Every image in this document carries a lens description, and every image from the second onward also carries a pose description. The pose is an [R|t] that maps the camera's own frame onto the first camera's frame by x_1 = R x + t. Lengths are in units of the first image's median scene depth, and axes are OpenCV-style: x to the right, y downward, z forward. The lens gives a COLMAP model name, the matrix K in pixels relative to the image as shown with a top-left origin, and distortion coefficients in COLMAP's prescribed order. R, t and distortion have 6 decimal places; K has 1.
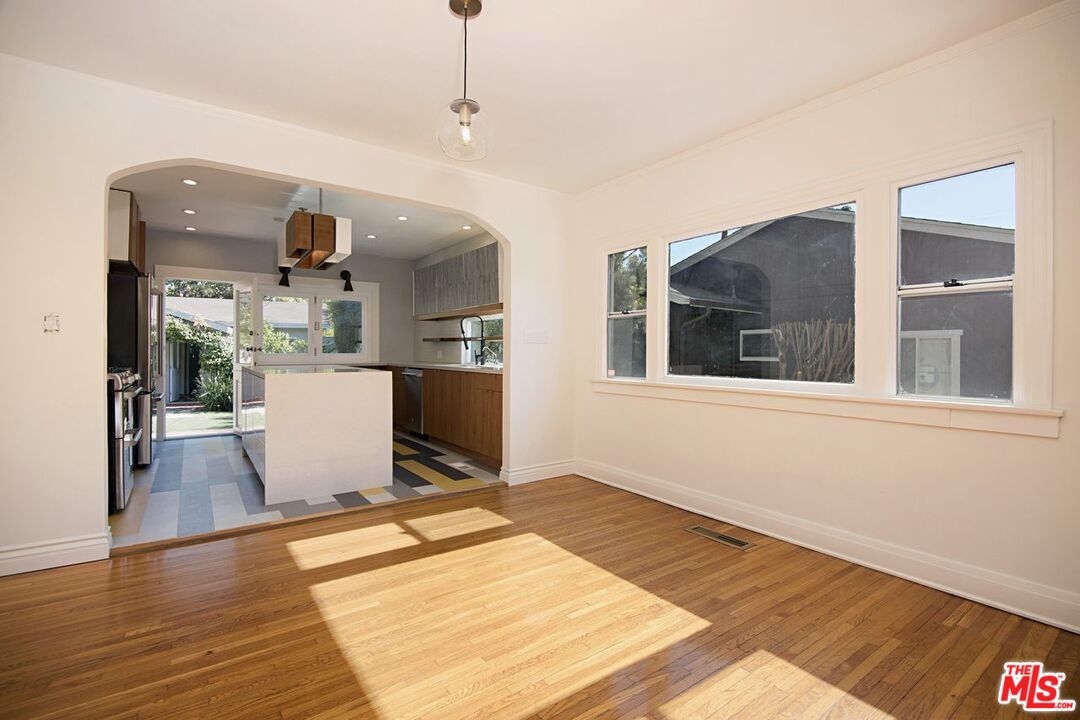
lens RADIAL K [[484.5, 0, 545.0], [0, 484.5, 352.1], [0, 0, 1]] dist [-0.008172, -0.002511]
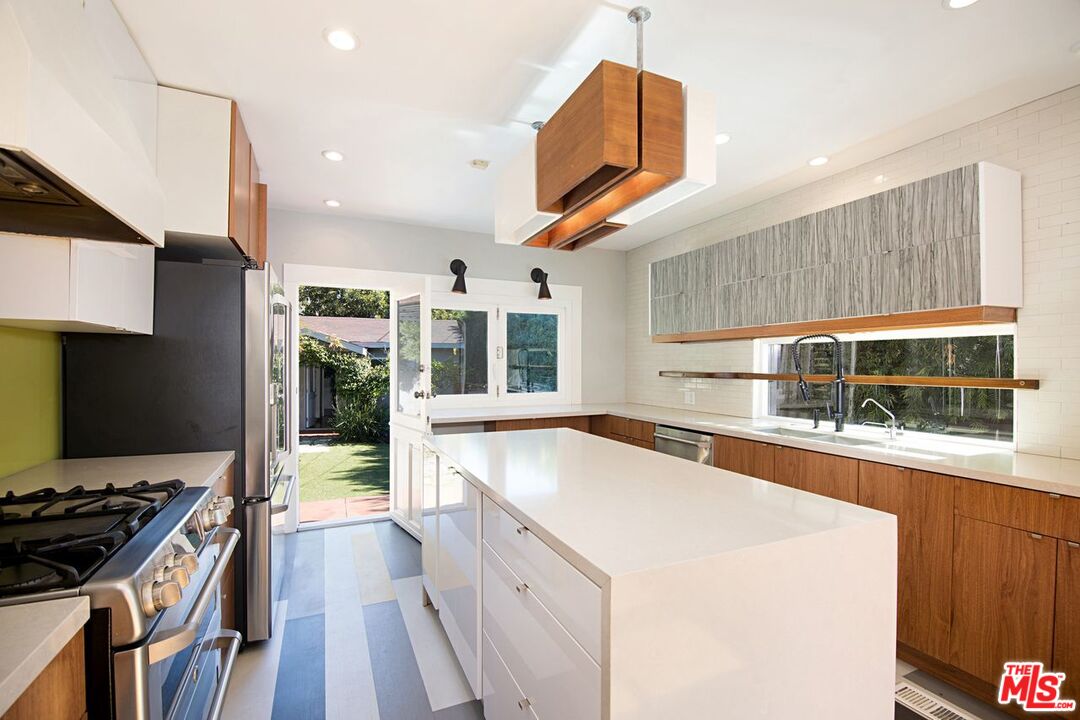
lens RADIAL K [[484.5, 0, 539.1], [0, 484.5, 370.2], [0, 0, 1]] dist [-0.008172, -0.002511]
pose [[0.977006, 0.001786, -0.213204, -0.151558], [-0.000017, 0.999966, 0.008299, -0.019244], [0.213211, -0.008105, 0.976972, 0.197237]]
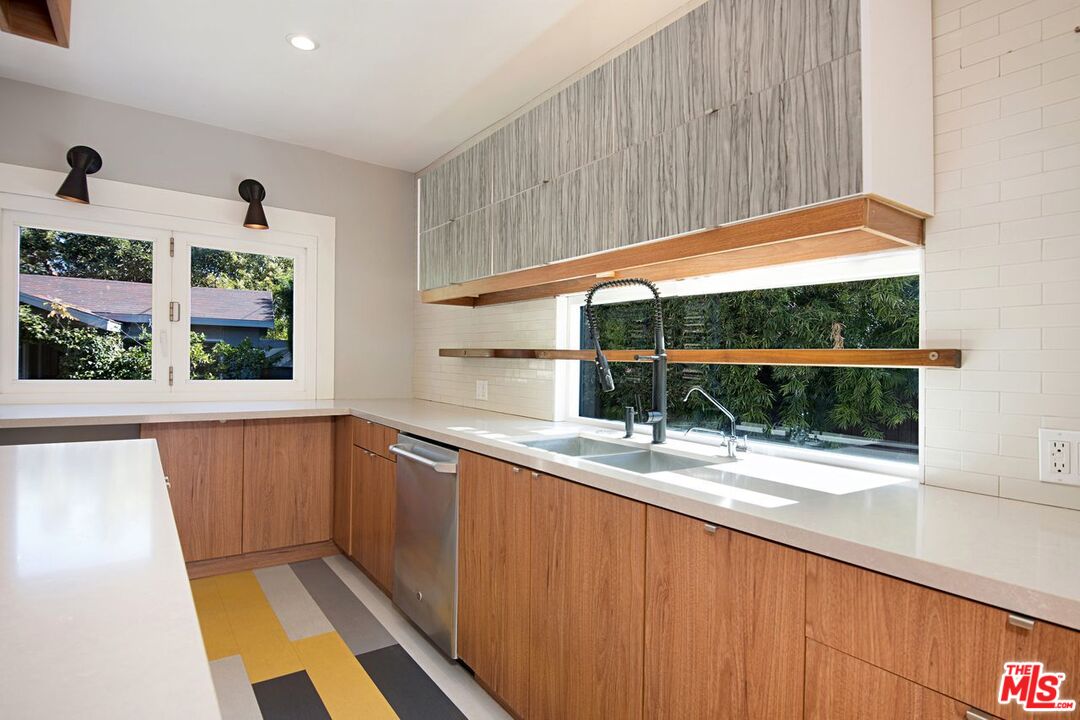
lens RADIAL K [[572.0, 0, 517.4], [0, 572.0, 349.4], [0, 0, 1]] dist [0.003804, -0.001779]
pose [[0.999025, 0.018316, -0.040162, -0.092438], [-0.019138, 0.999613, -0.020186, -0.010247], [0.039777, 0.020935, 0.998989, 0.292089]]
